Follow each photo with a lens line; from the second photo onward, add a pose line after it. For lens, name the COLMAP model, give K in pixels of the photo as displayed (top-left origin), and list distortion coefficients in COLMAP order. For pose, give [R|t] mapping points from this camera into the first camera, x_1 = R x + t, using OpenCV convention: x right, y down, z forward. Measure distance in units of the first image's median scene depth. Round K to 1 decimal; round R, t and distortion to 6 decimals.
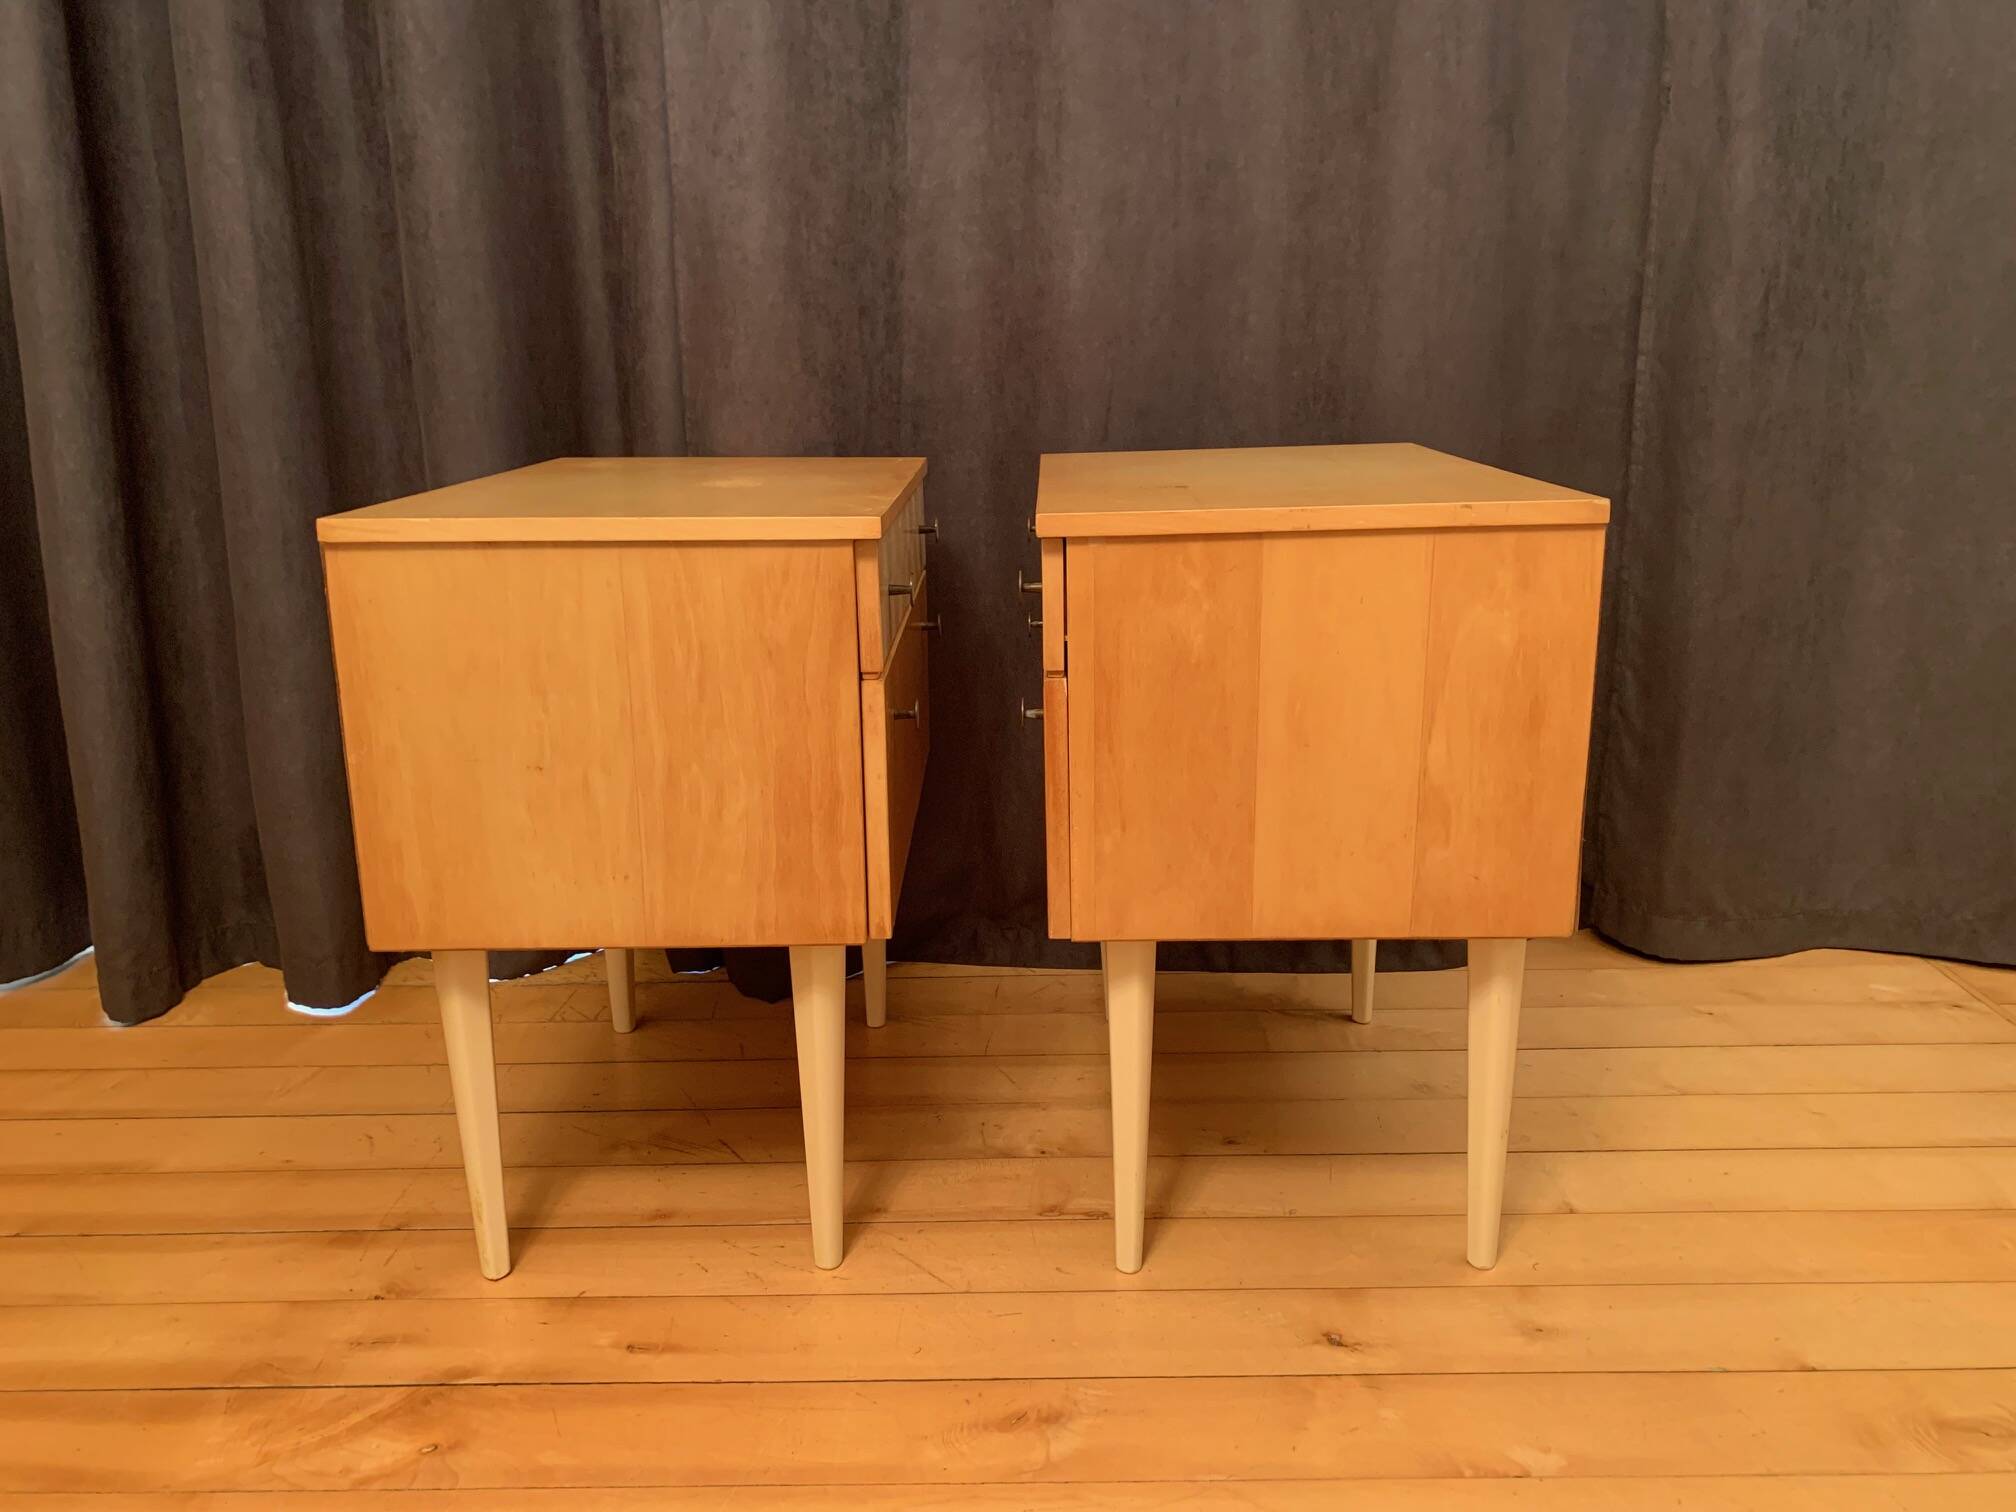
lens RADIAL K [[1558.2, 0, 1000.8], [0, 1558.2, 741.1], [0, 0, 1]] dist [0.021562, -0.015914]
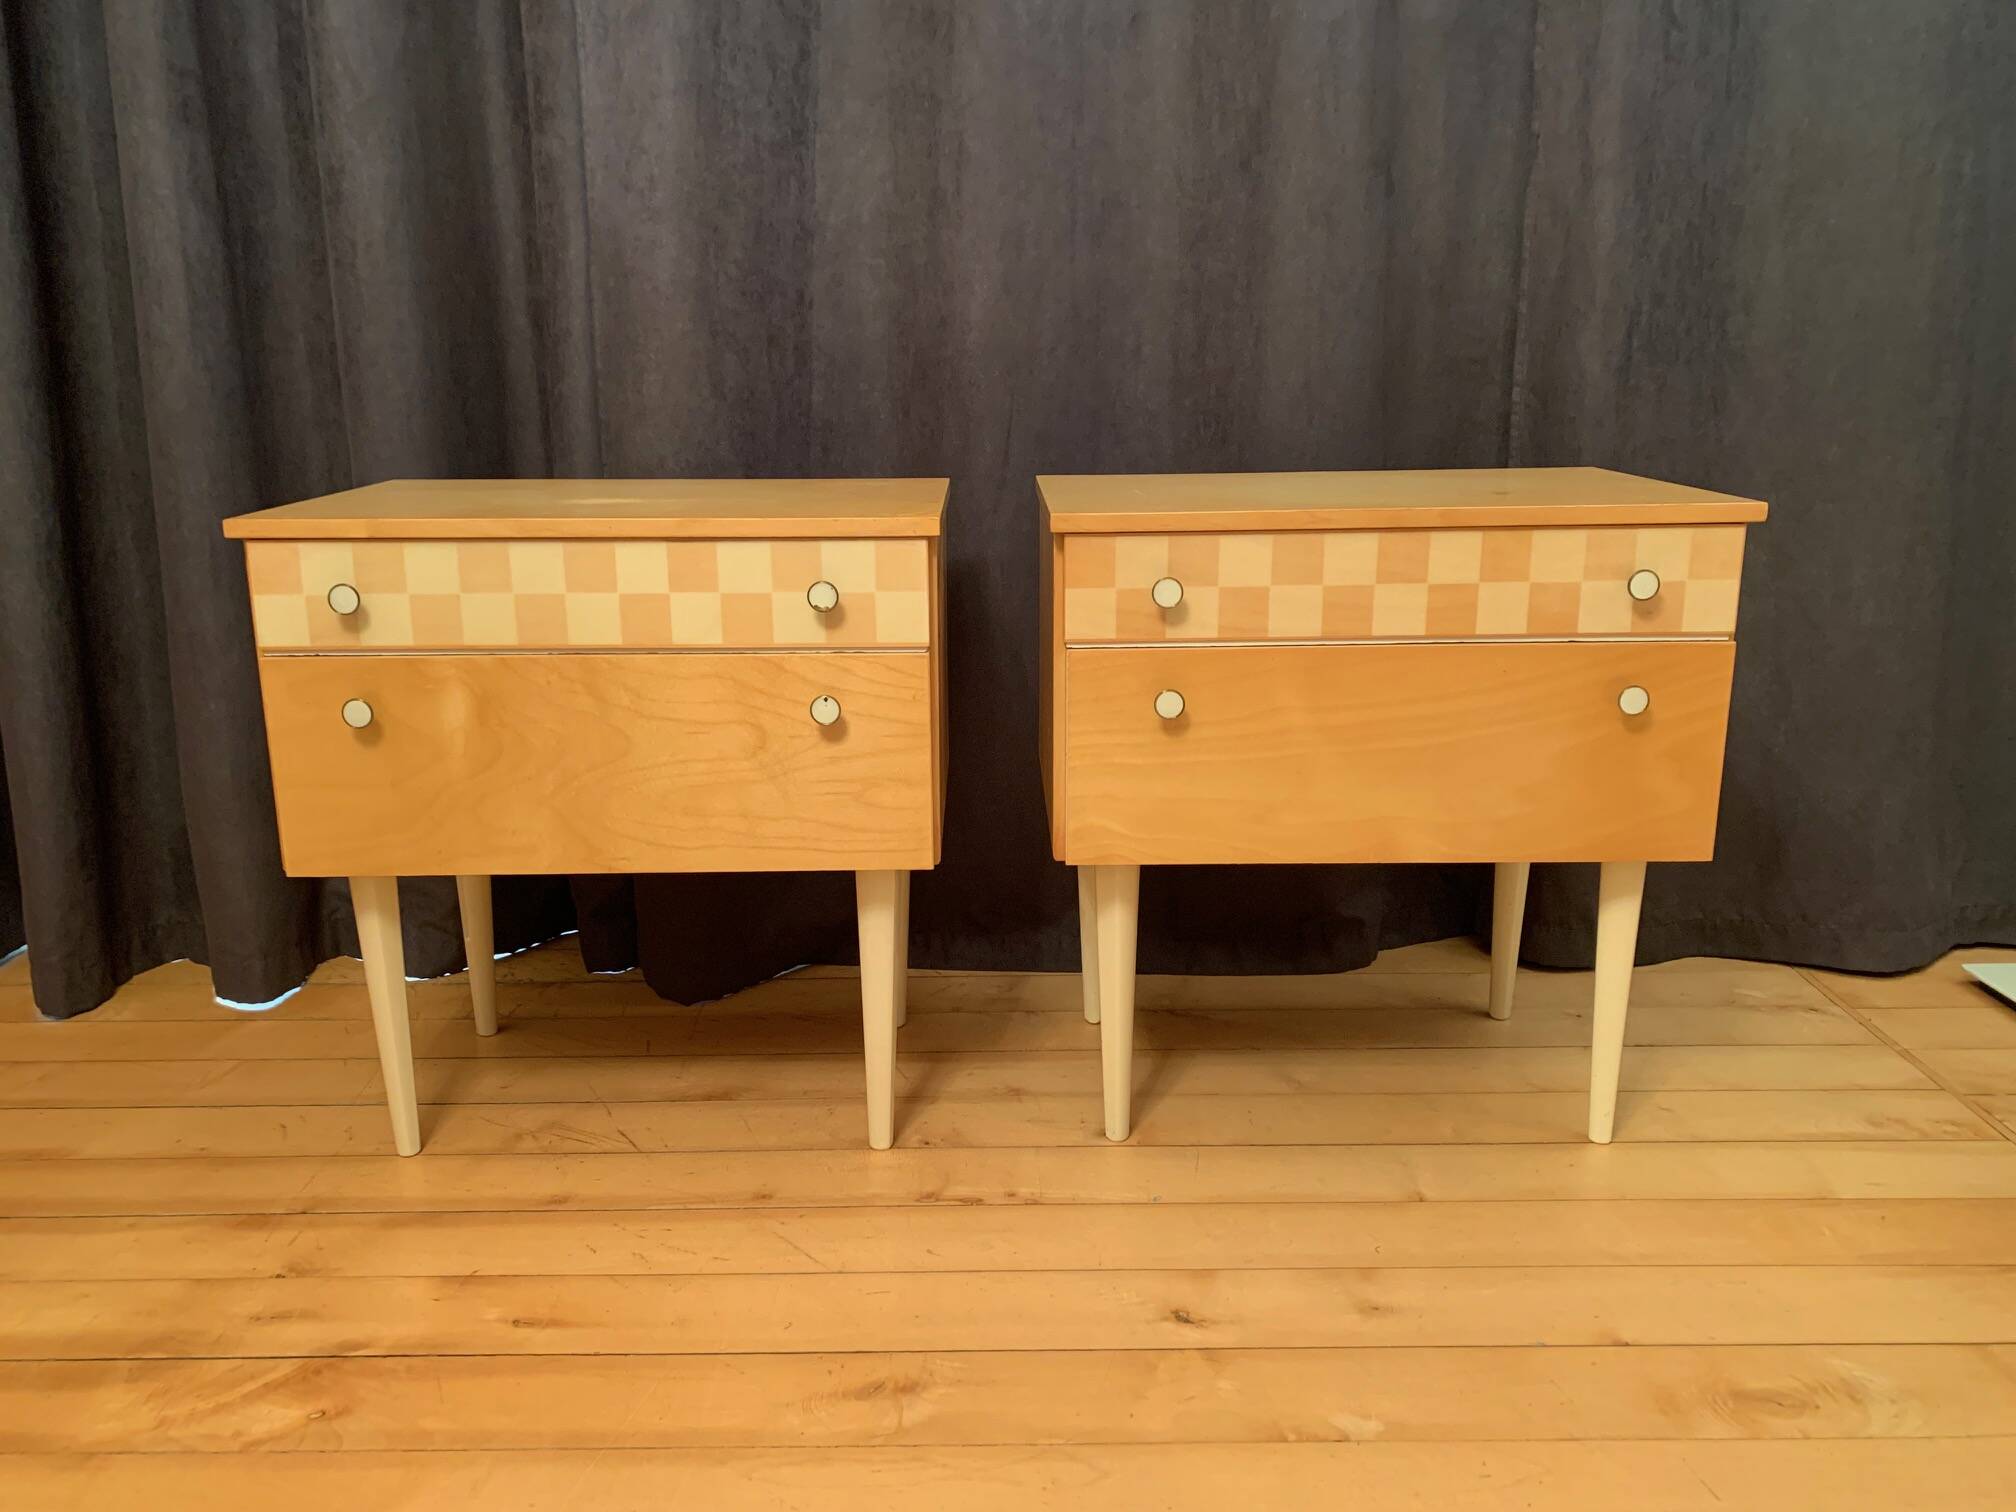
lens RADIAL K [[1558.2, 0, 984.8], [0, 1558.2, 732.2], [0, 0, 1]] dist [0.021562, -0.015914]
pose [[0.999955, 0.006311, 0.007032, 0.050628], [-0.006212, 0.999883, -0.013949, 0.001836], [-0.007119, 0.013905, 0.999878, -0.045585]]
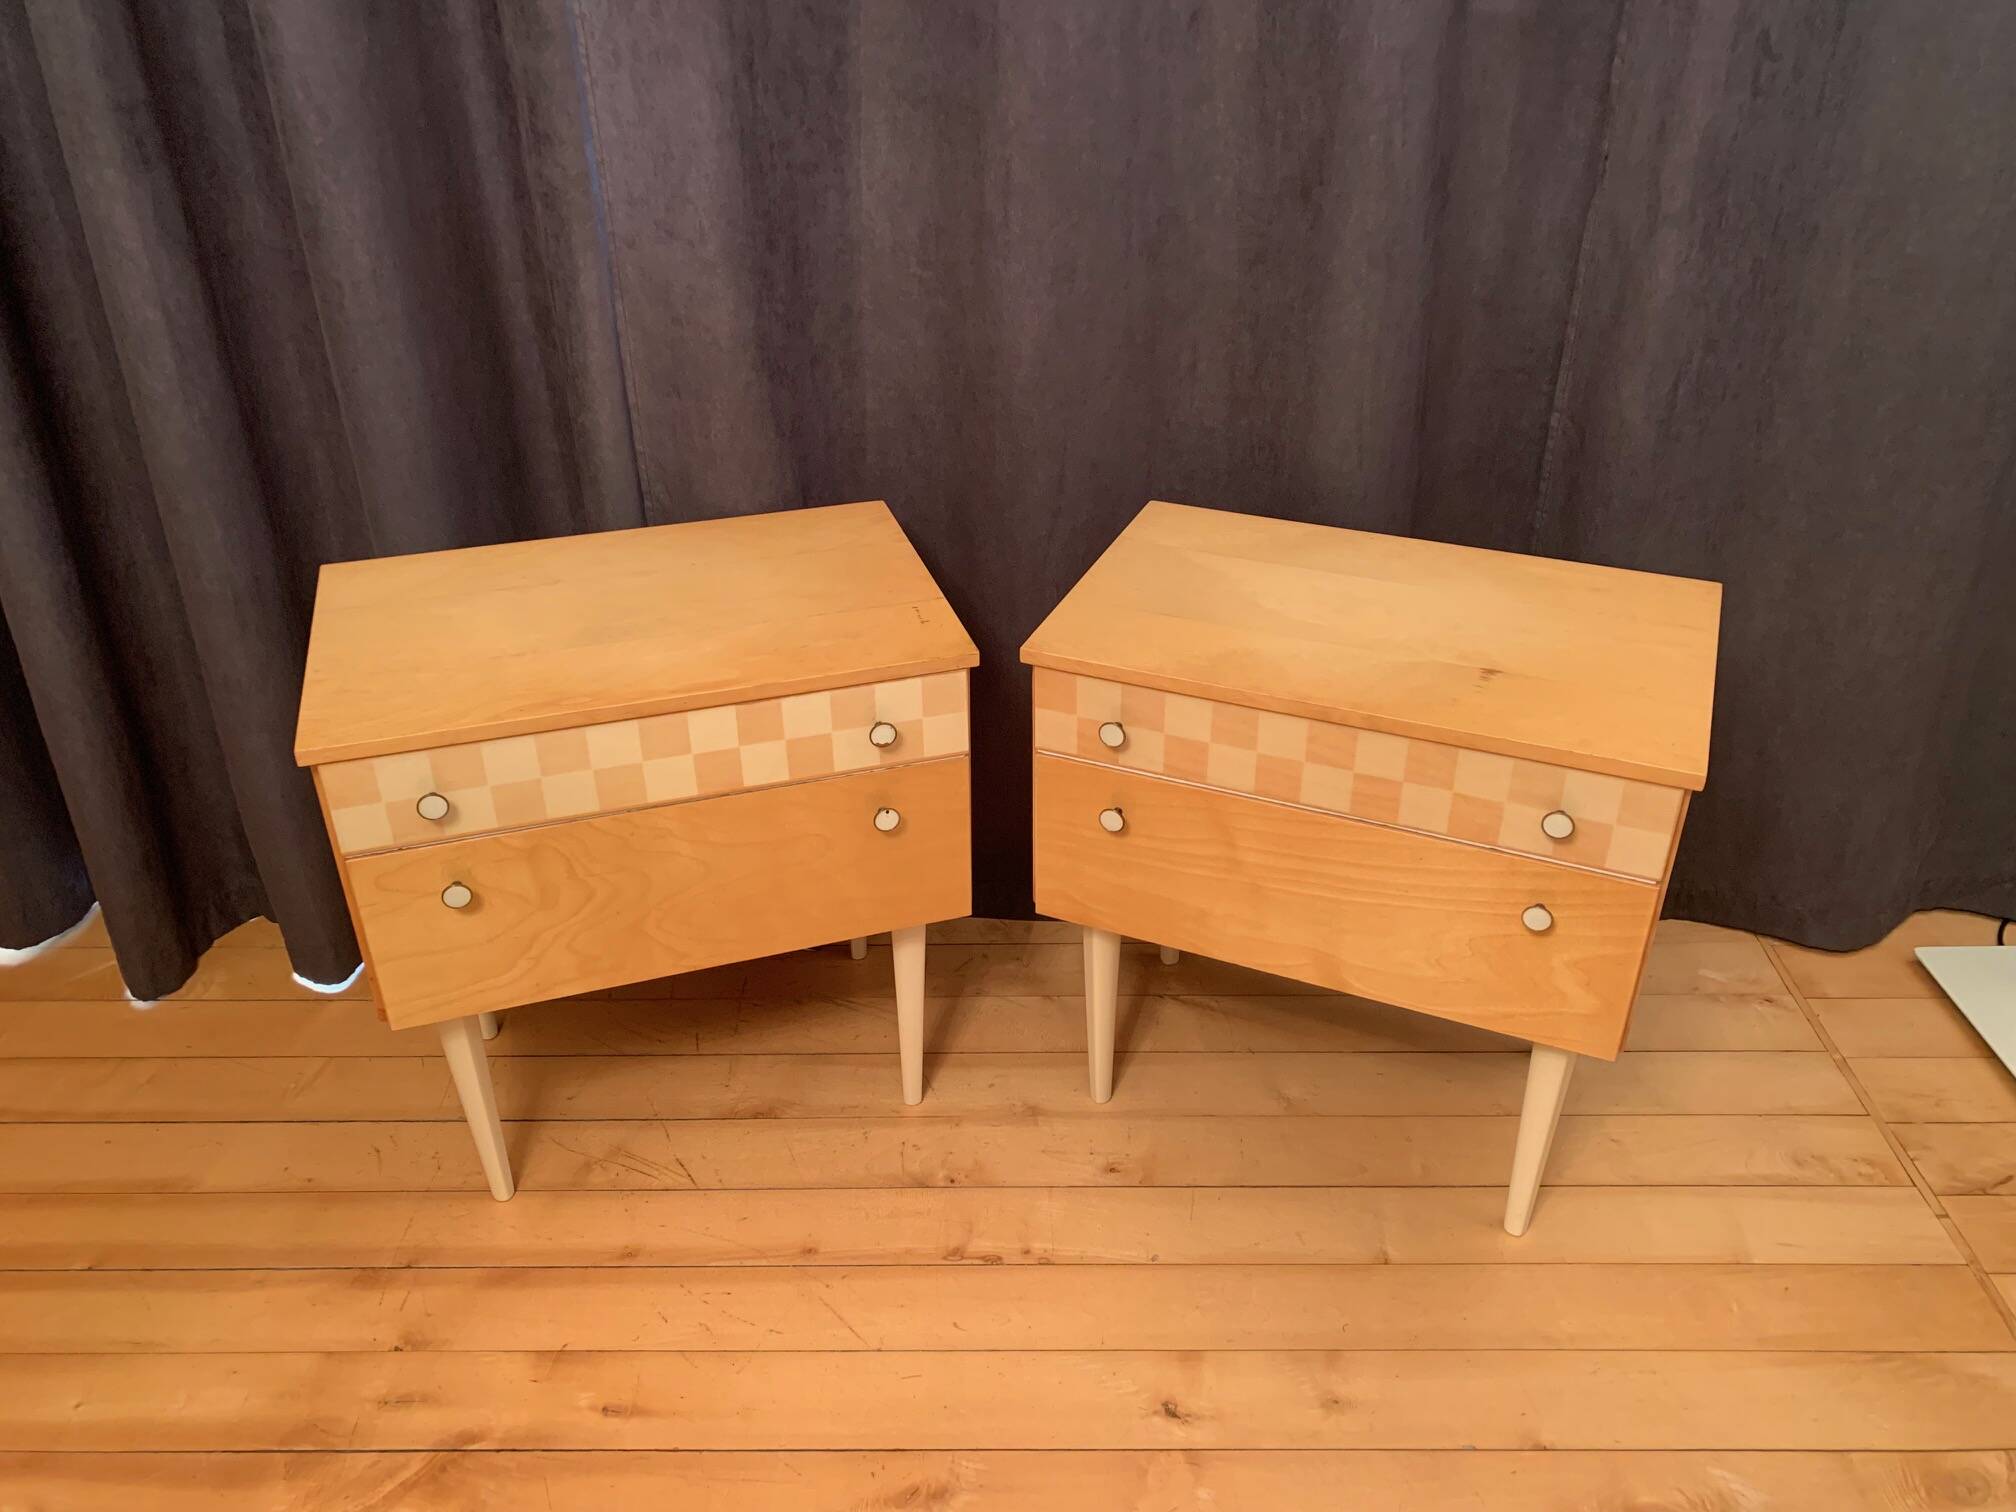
lens RADIAL K [[1558.2, 0, 1001.8], [0, 1558.2, 732.5], [0, 0, 1]] dist [0.021562, -0.015914]
pose [[0.999948, 0.007095, 0.007324, 0.047767], [-0.008861, 0.959989, 0.279897, -0.350130], [-0.005045, -0.279947, 0.960002, -0.031962]]
